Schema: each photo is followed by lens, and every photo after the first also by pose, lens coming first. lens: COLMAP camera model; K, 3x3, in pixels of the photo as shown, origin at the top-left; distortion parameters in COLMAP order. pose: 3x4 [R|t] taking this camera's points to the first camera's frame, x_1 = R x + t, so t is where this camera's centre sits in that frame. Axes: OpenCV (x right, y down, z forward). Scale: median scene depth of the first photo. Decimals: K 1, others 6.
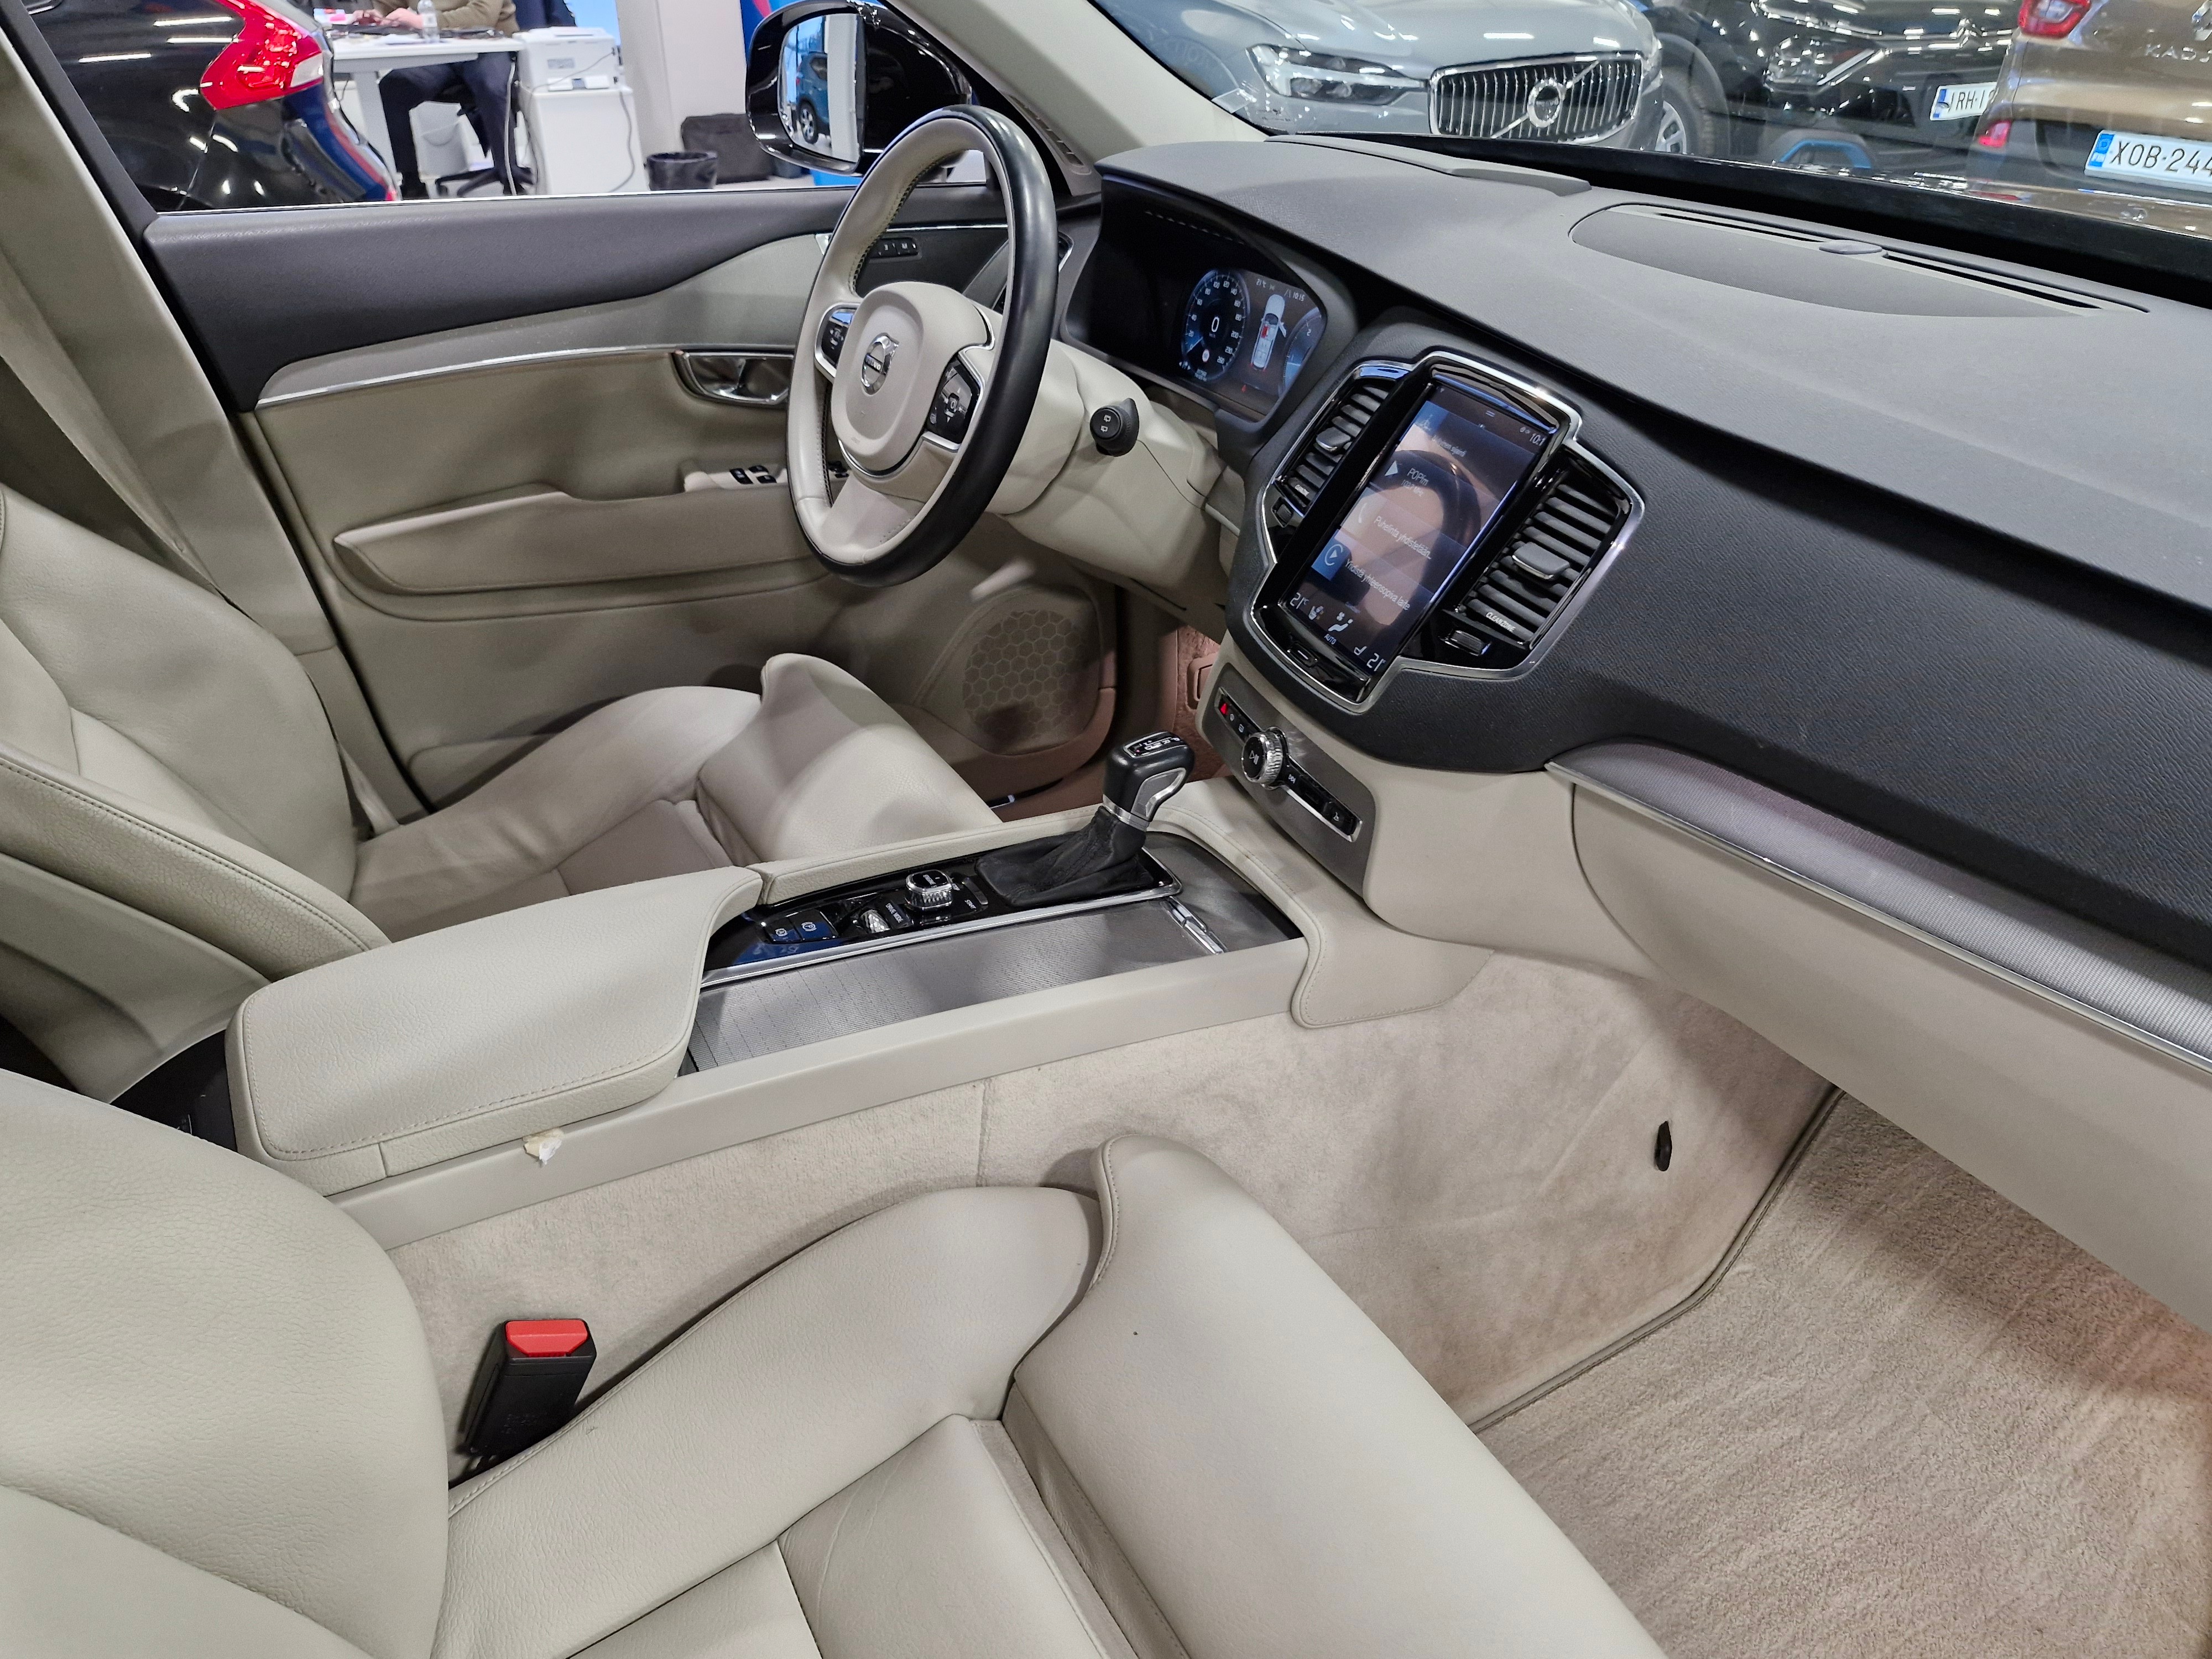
lens RADIAL K [[1527.0, 0, 1154.2], [0, 1527.0, 878.3], [0, 0, 1]] dist [0.106503, -0.169391]
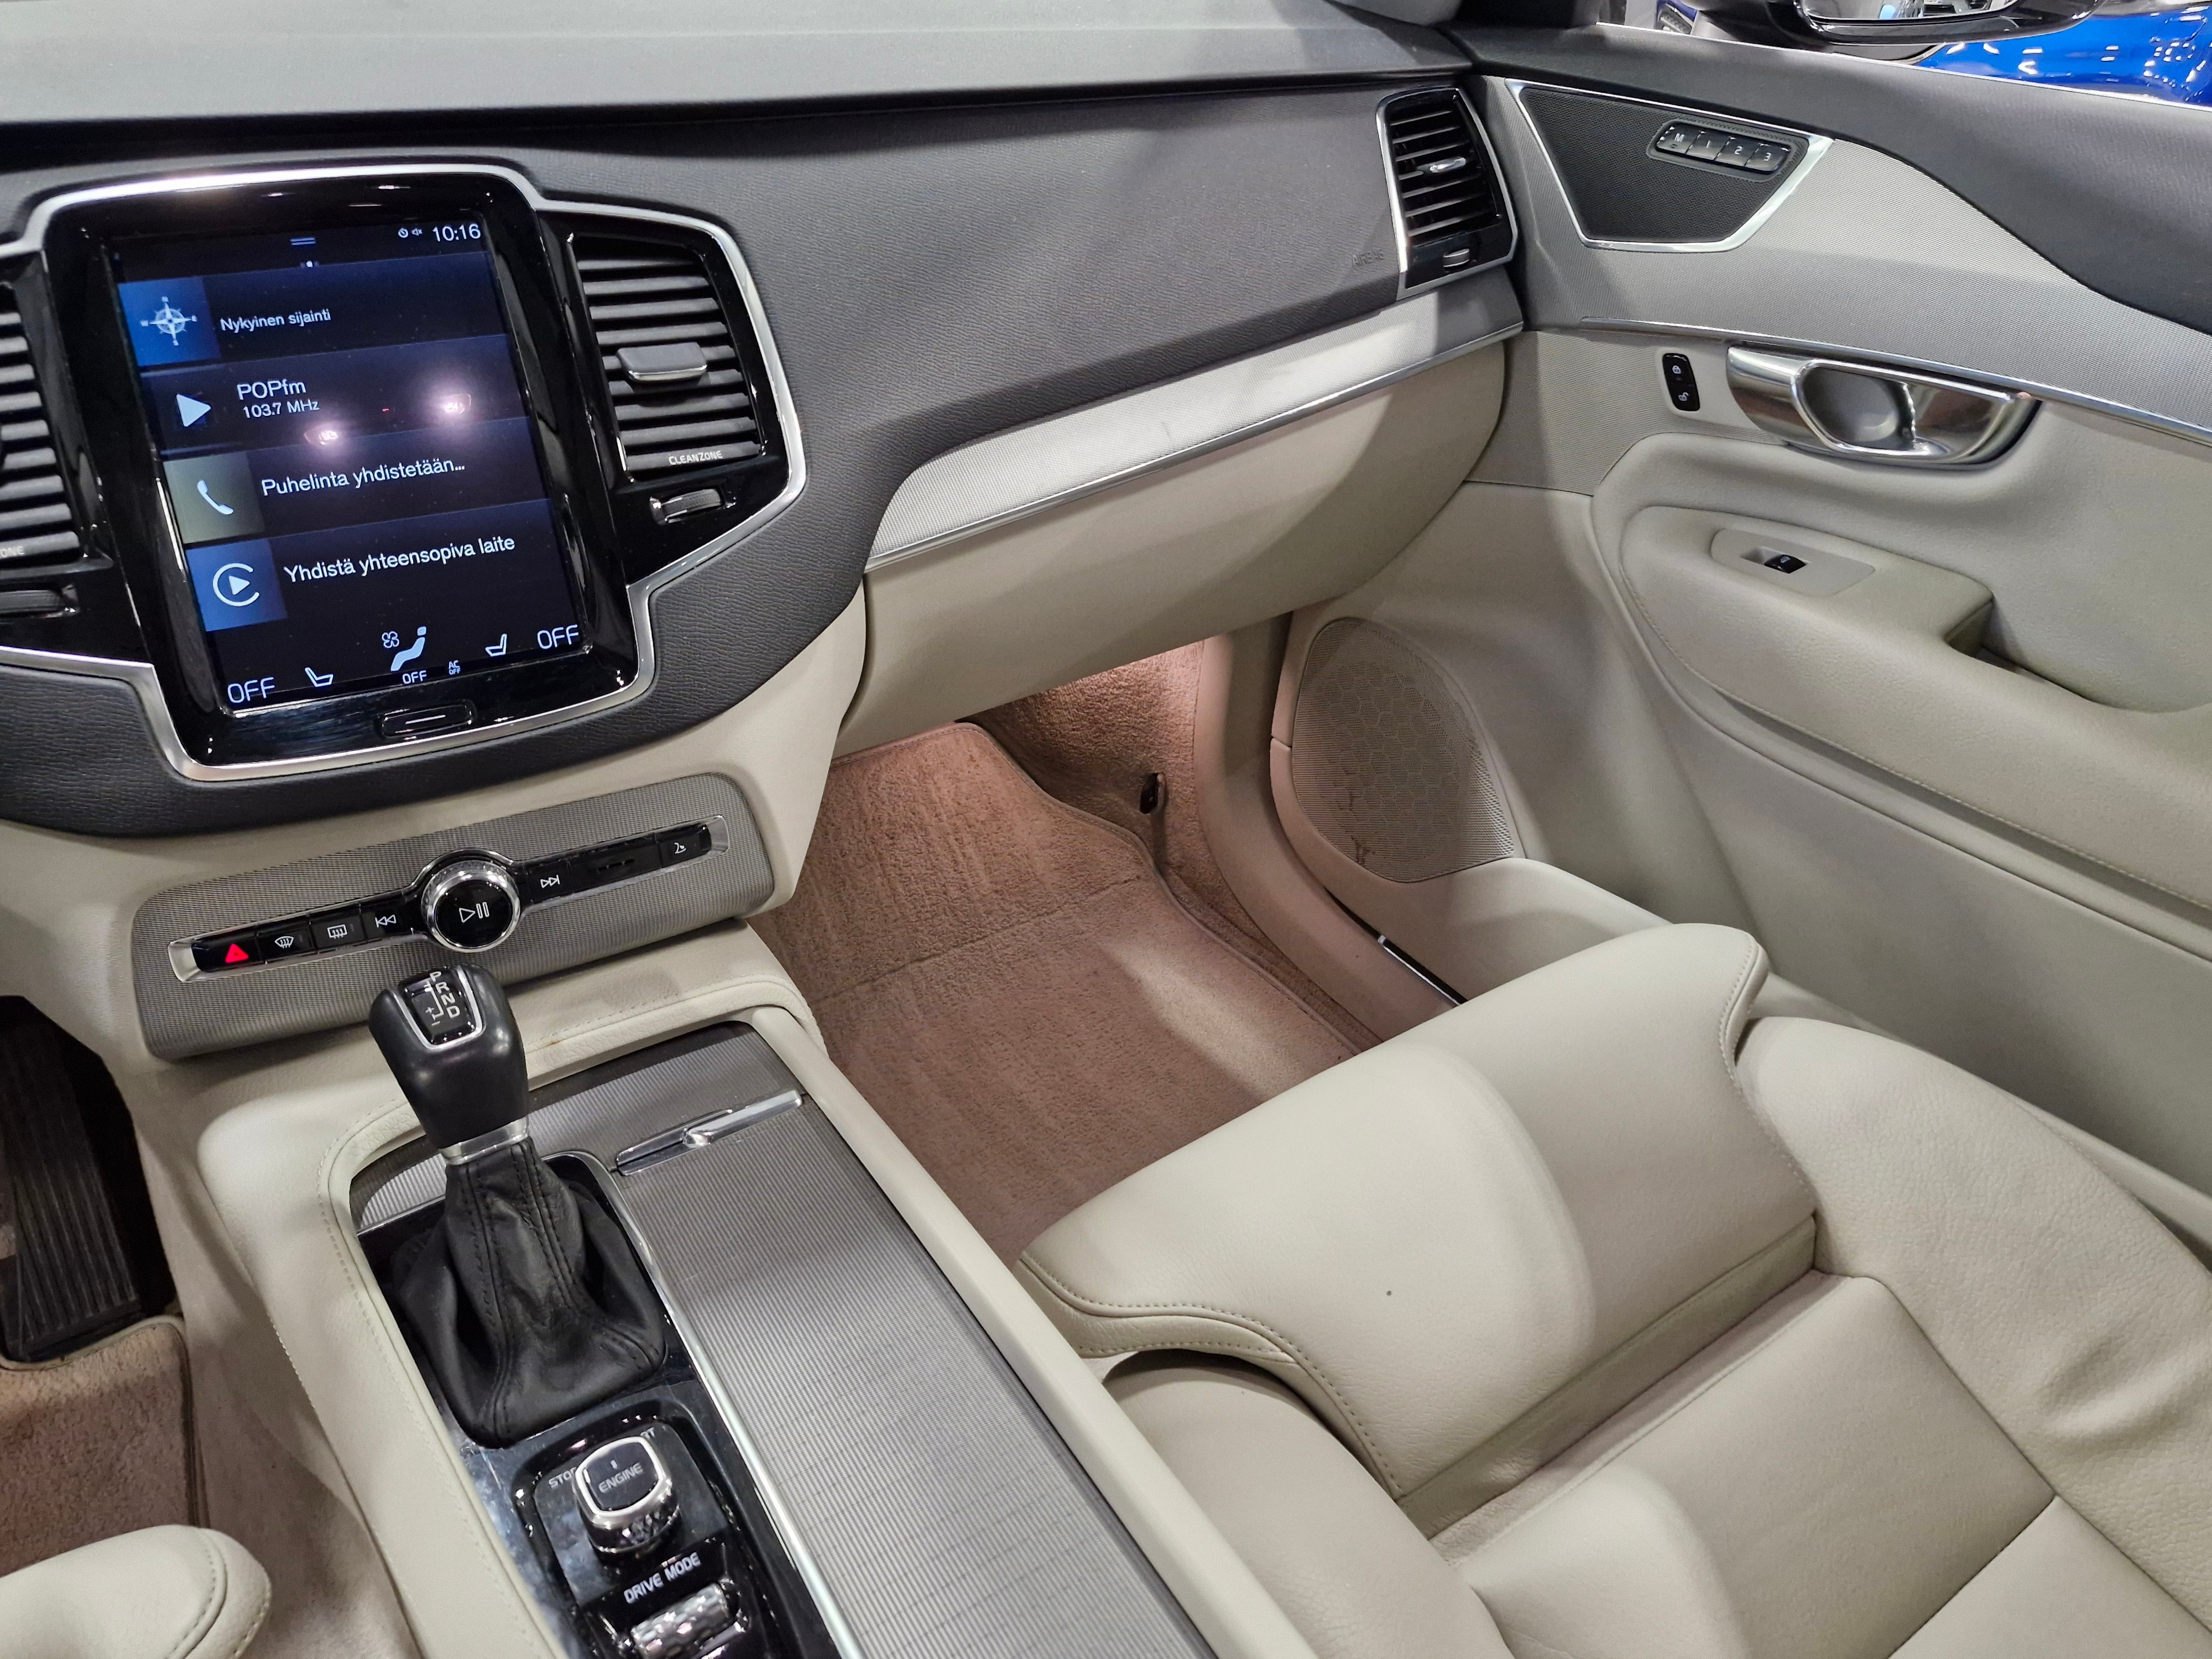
lens RADIAL K [[1520.2, 0, 1048.0], [0, 1520.2, 823.1], [0, 0, 1]] dist [0.095456, -0.118290]
pose [[-0.046197, -0.584222, 0.810278, -0.301085], [0.517037, 0.680054, 0.519807, -0.222782], [-0.854715, 0.442957, 0.270648, 0.493410]]
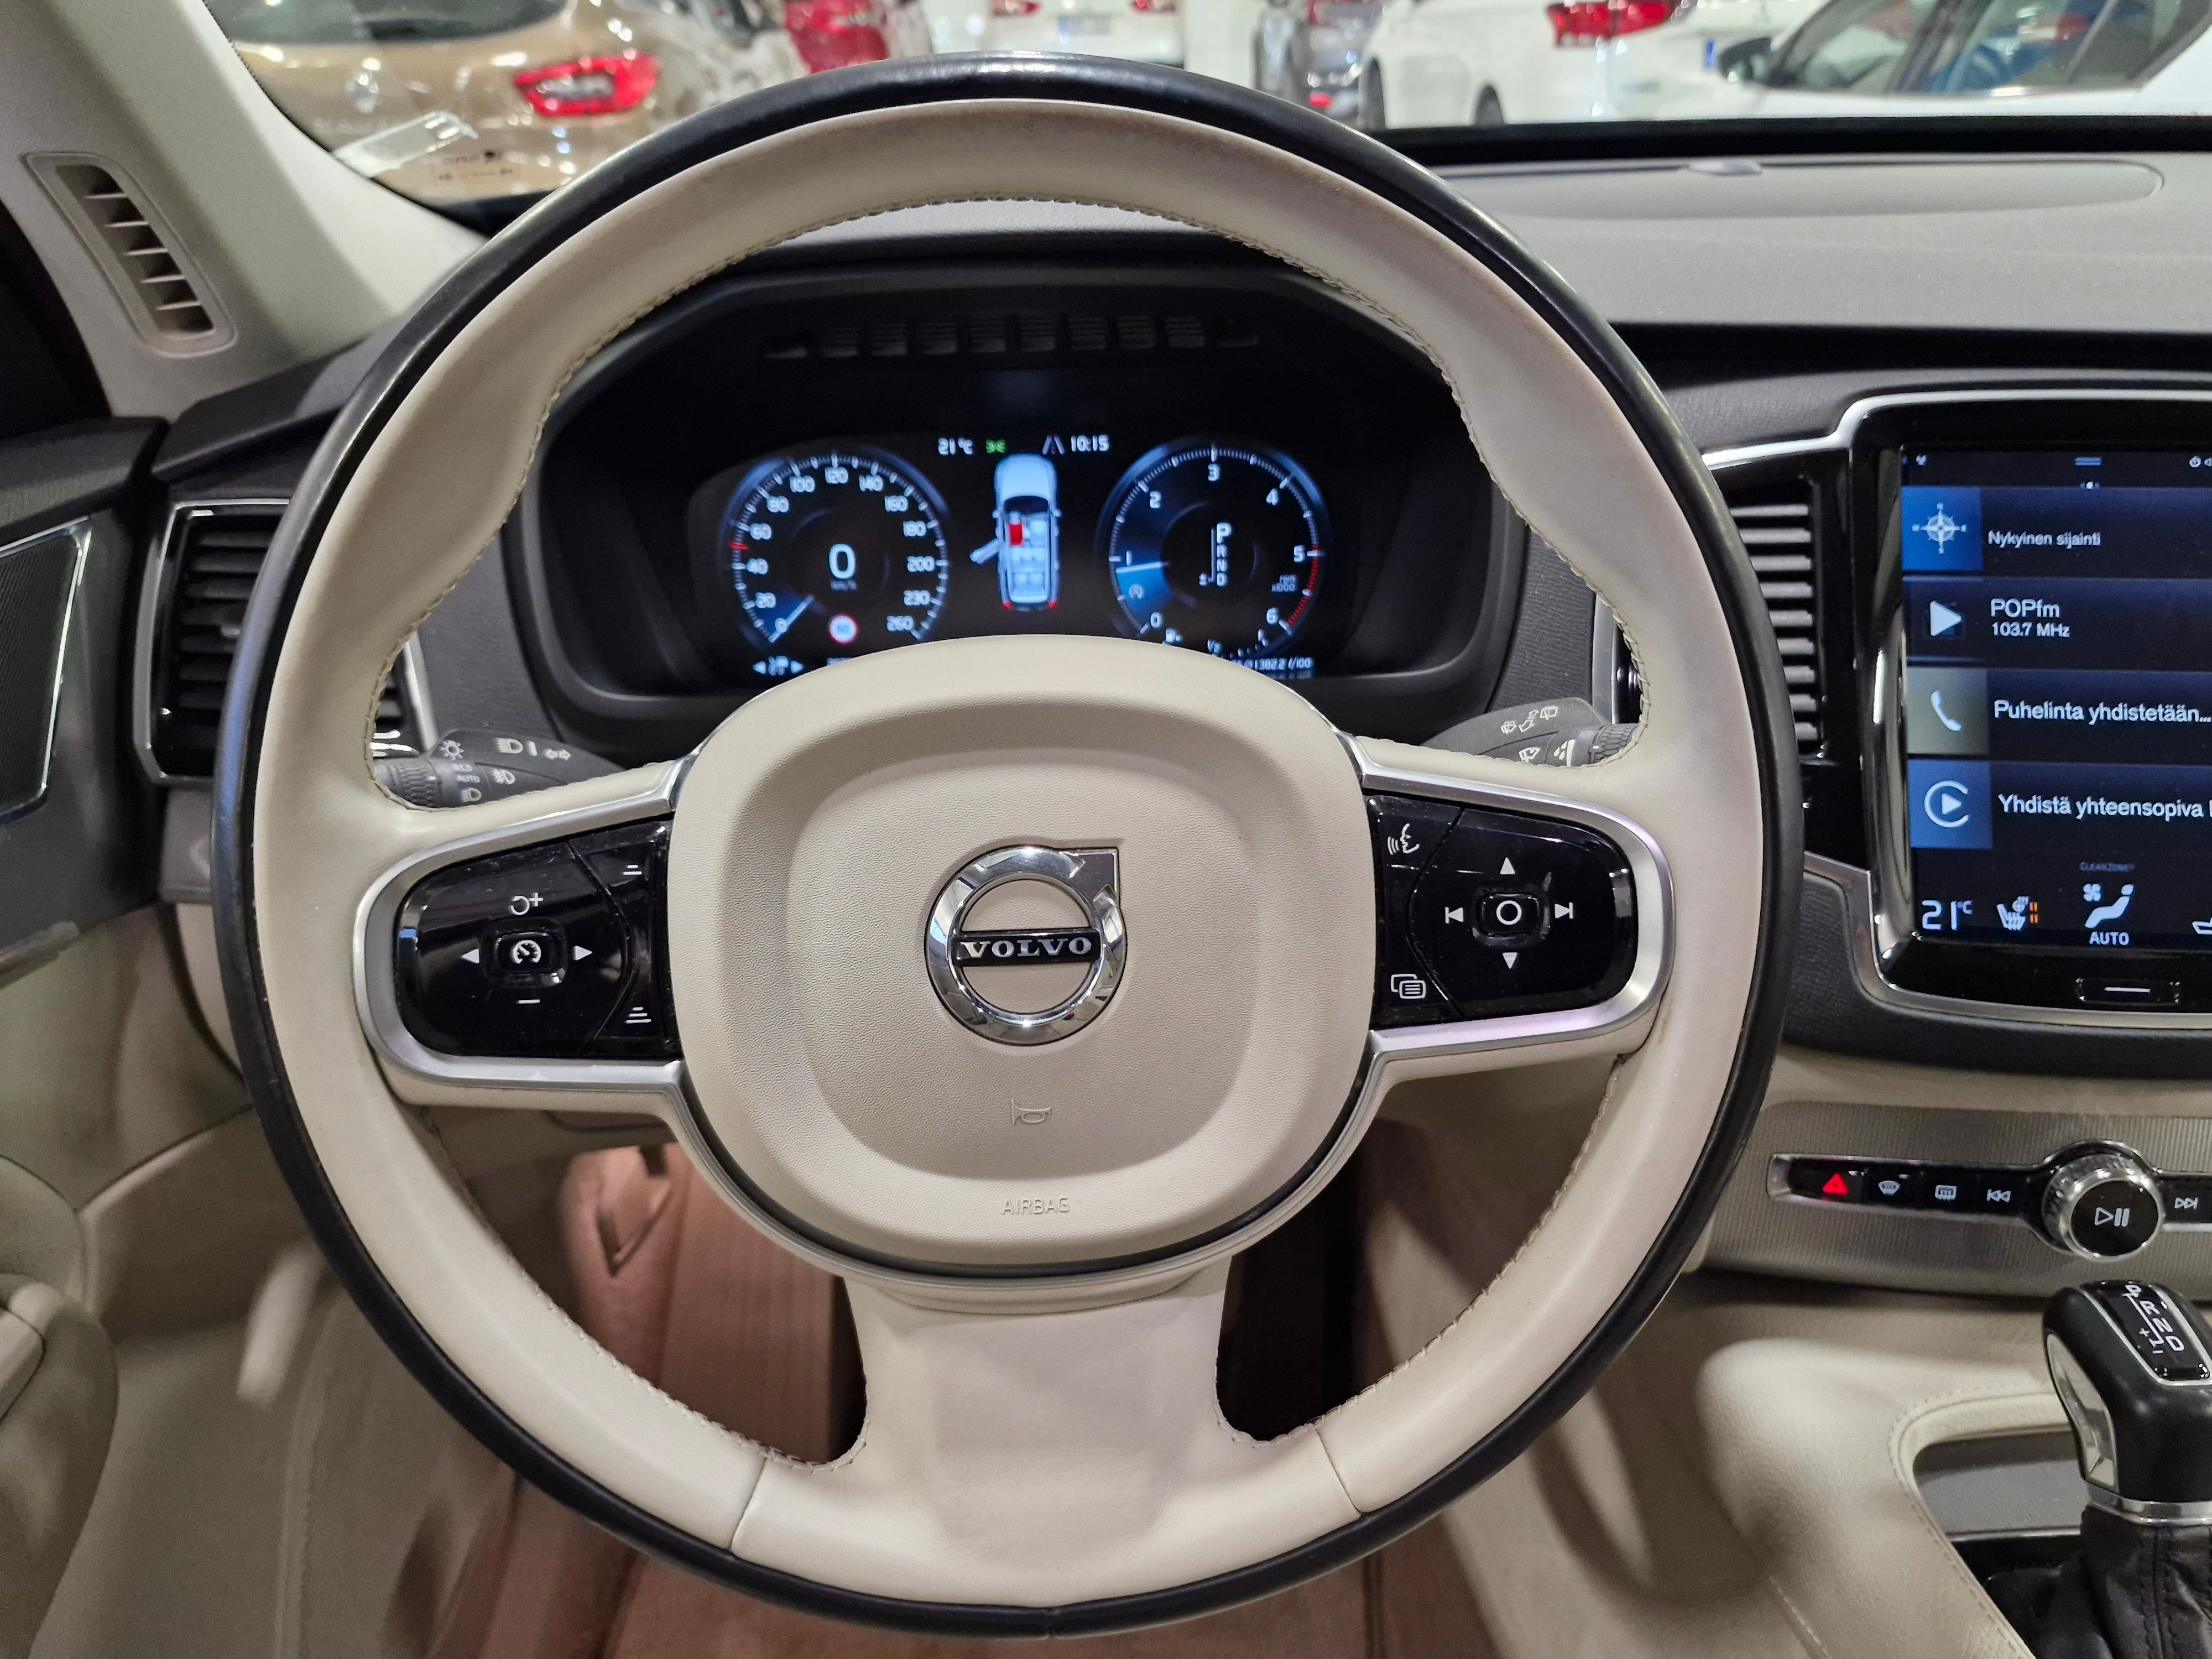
lens RADIAL K [[1527.0, 0, 1154.2], [0, 1527.0, 878.3], [0, 0, 1]] dist [0.106503, -0.169391]
pose [[0.467711, -0.445689, 0.763287, -0.316338], [0.495581, 0.847286, 0.191064, -0.323473], [-0.731878, 0.288908, 0.617160, 0.680080]]
